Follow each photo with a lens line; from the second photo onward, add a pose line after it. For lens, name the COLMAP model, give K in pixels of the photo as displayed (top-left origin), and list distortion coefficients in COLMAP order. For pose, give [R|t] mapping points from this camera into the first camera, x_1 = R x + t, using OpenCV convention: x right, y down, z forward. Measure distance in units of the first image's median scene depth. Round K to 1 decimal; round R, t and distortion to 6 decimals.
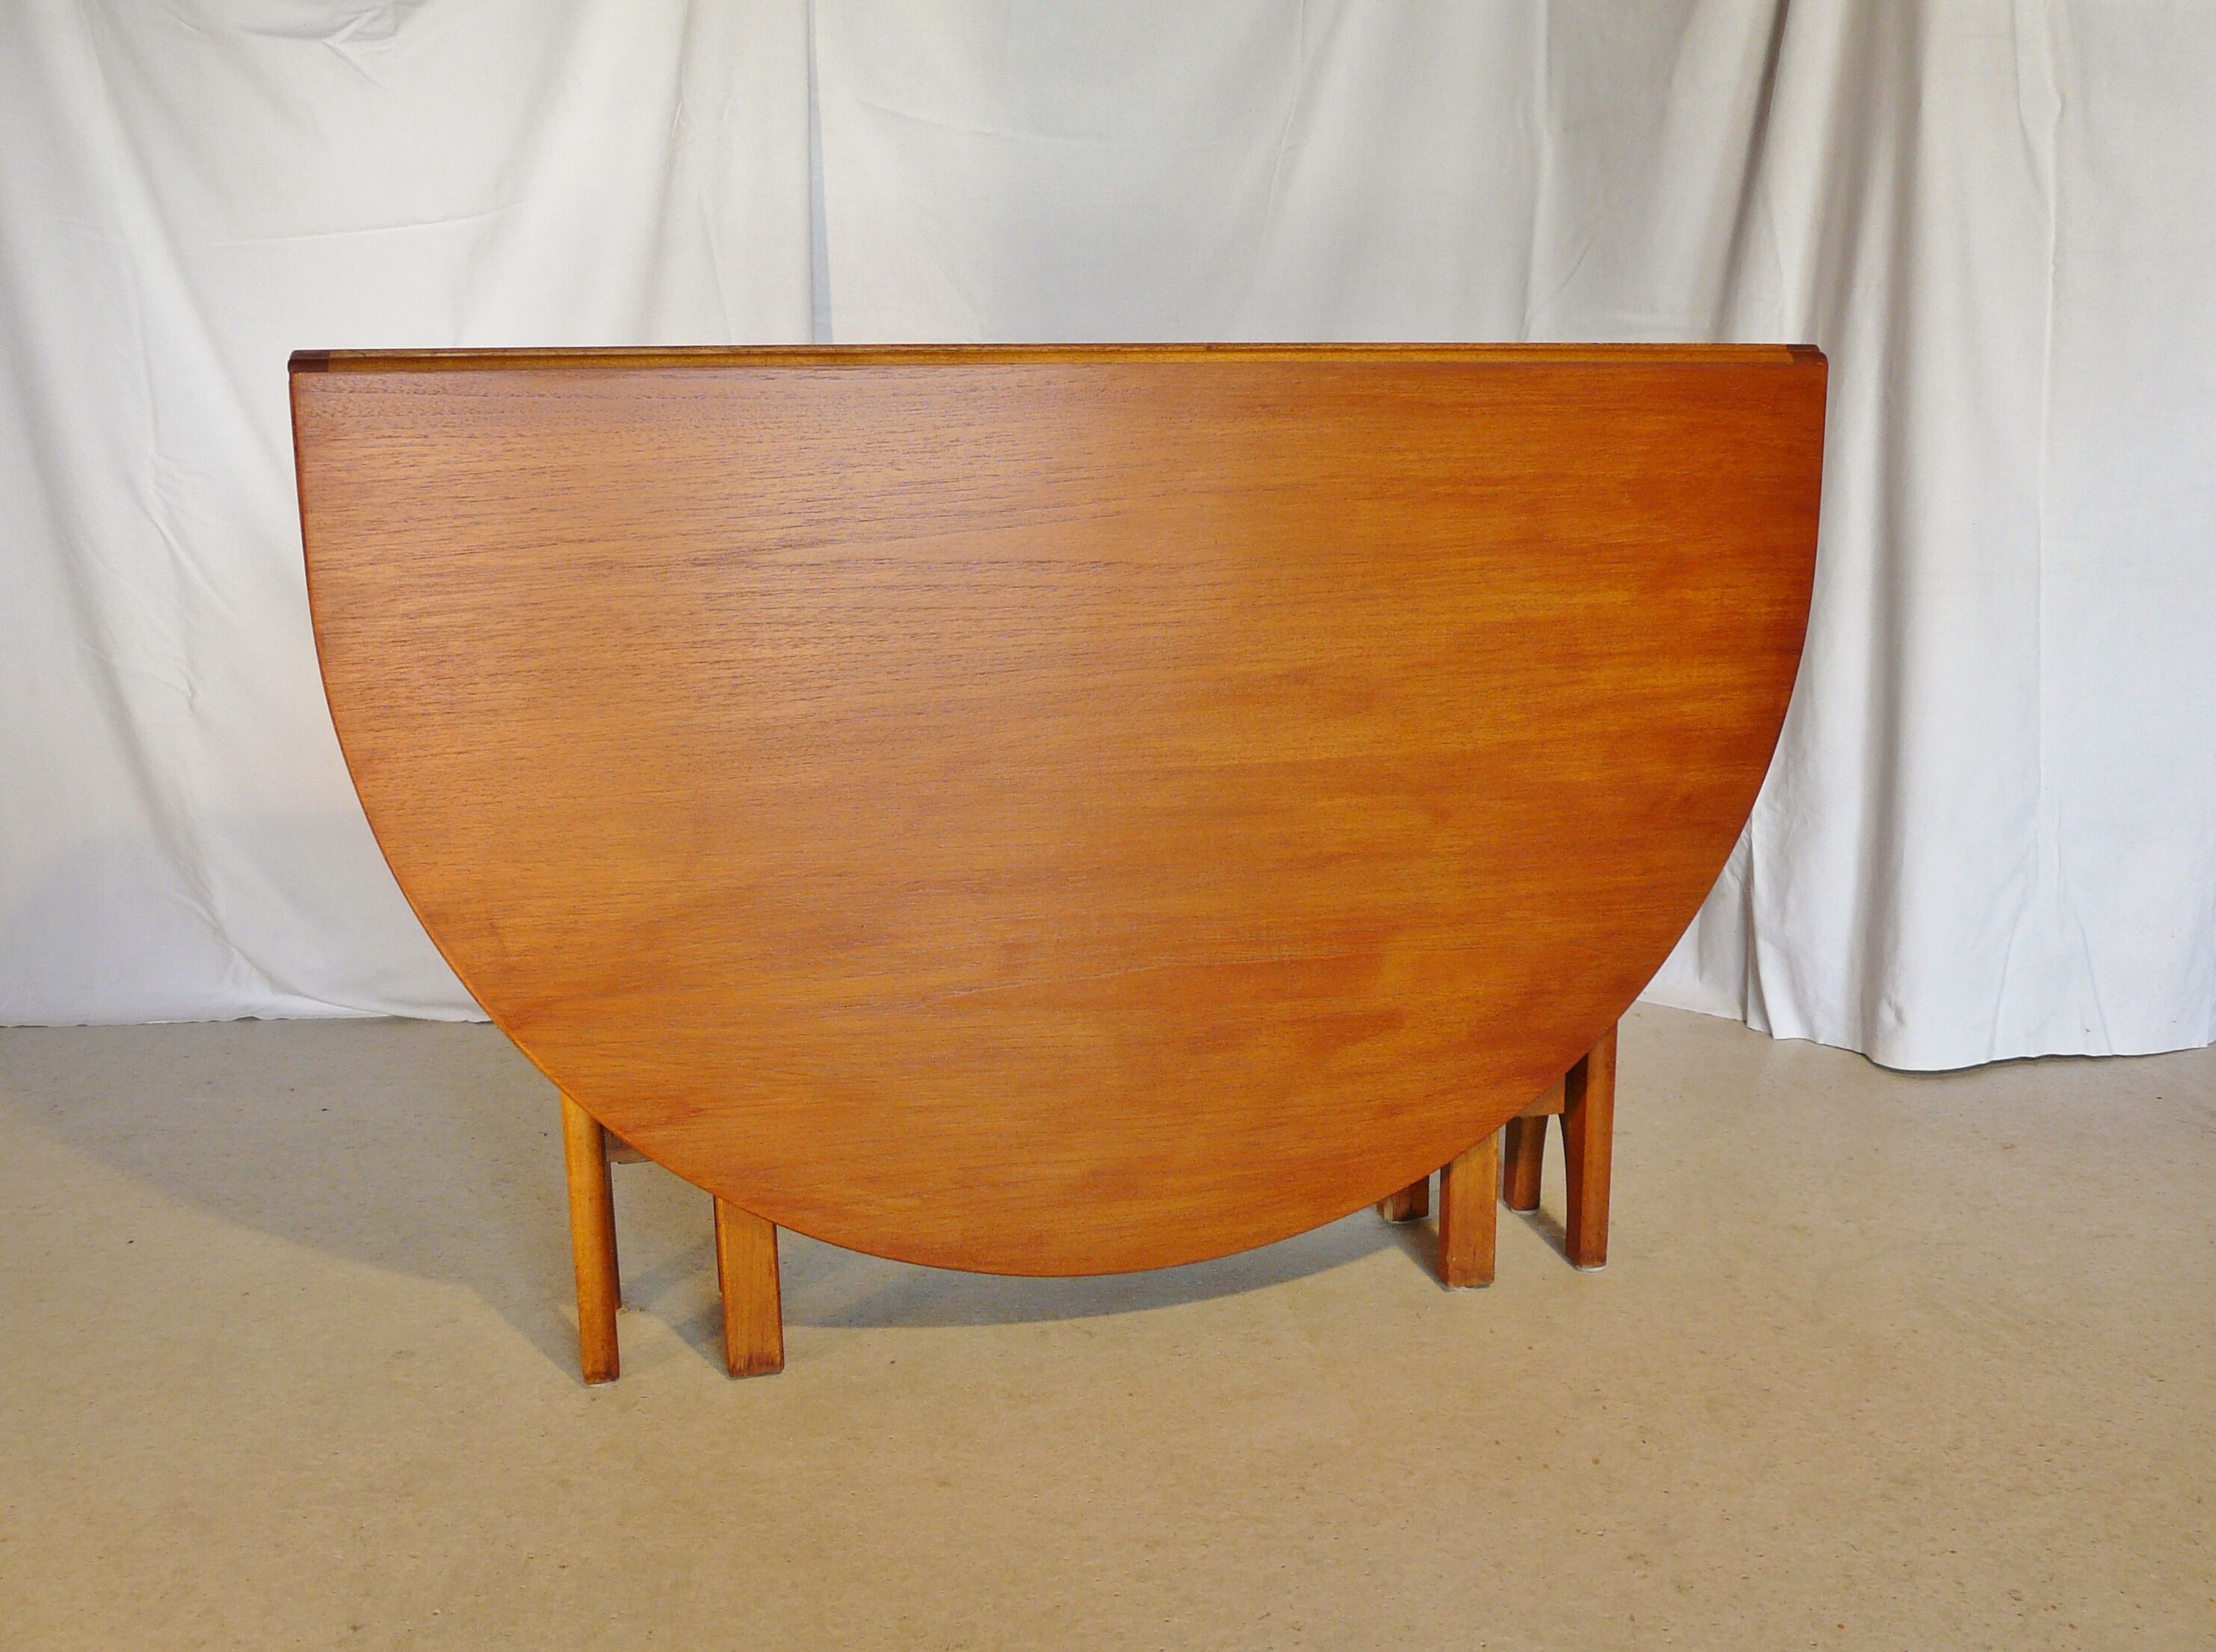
lens RADIAL K [[1852.1, 0, 1108.0], [0, 1852.1, 826.0], [0, 0, 1]] dist [-0.027551, -0.001778]
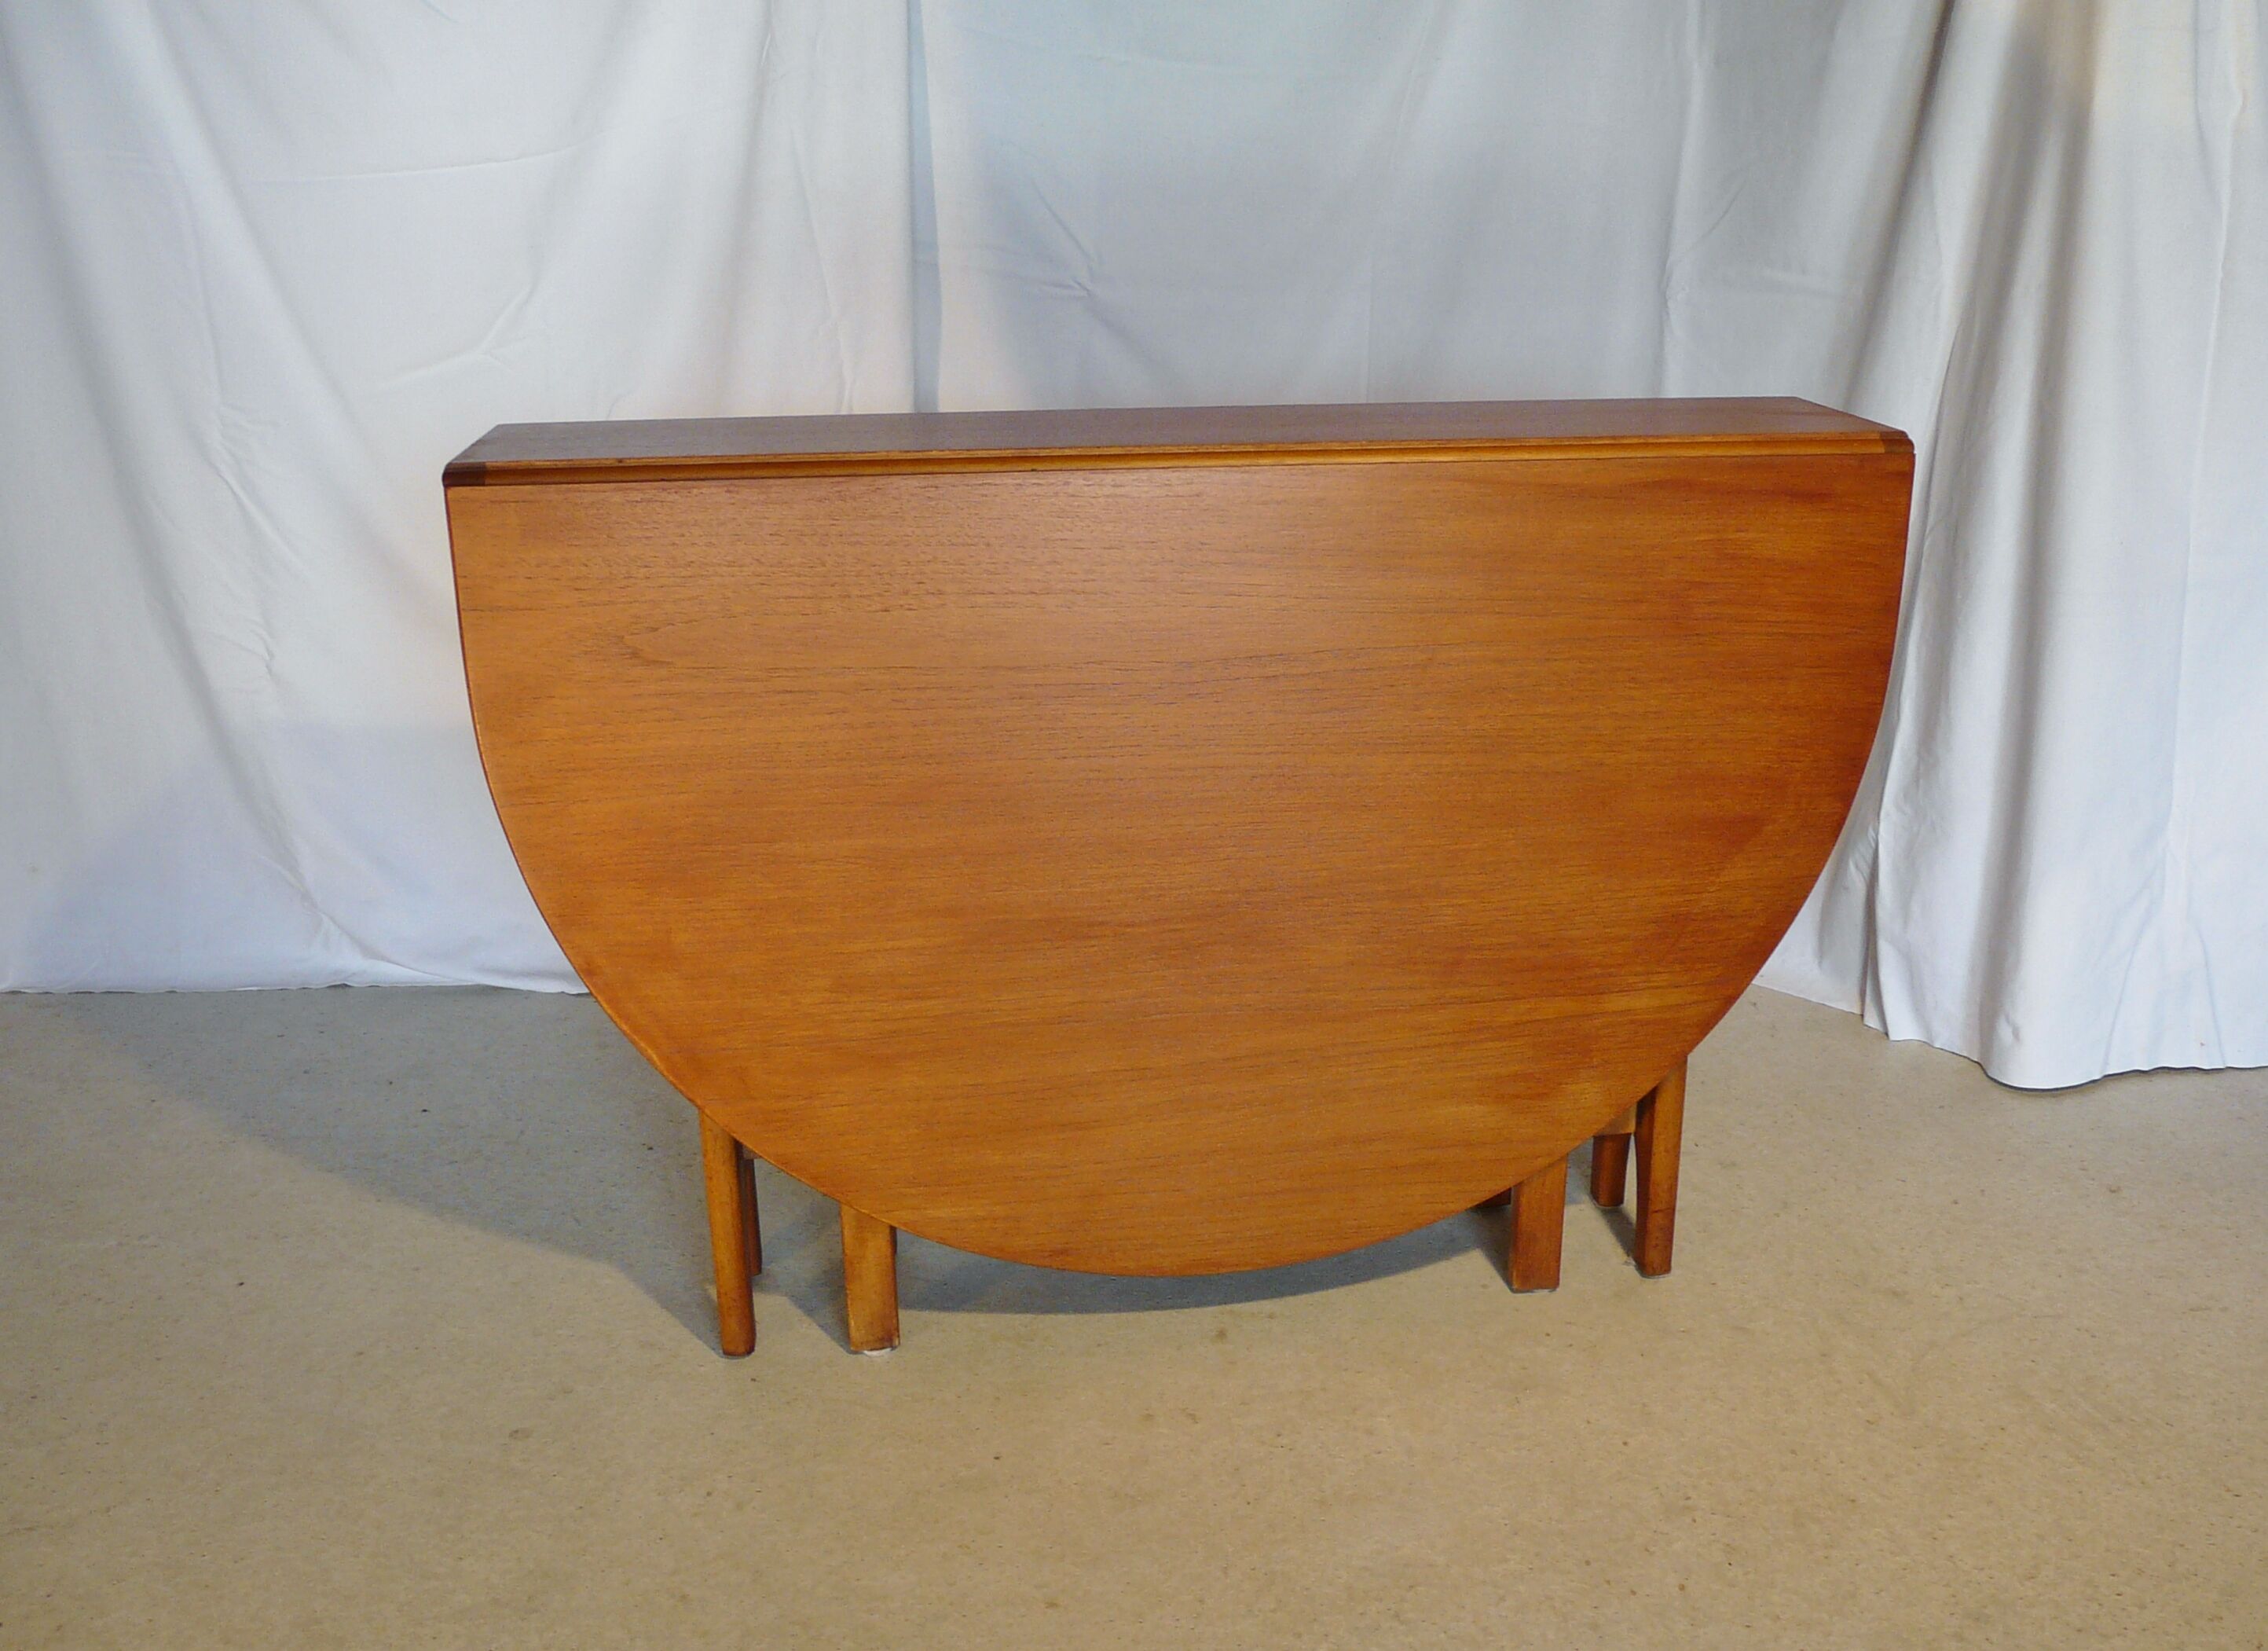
lens RADIAL K [[1957.8, 0, 1226.6], [0, 1957.8, 777.2], [0, 0, 1]] dist [-0.044159, 0.025259]
pose [[0.999907, 0.012678, 0.005098, -0.001700], [-0.013155, 0.994064, 0.107997, -0.170103], [-0.003699, -0.108054, 0.994138, -0.025195]]
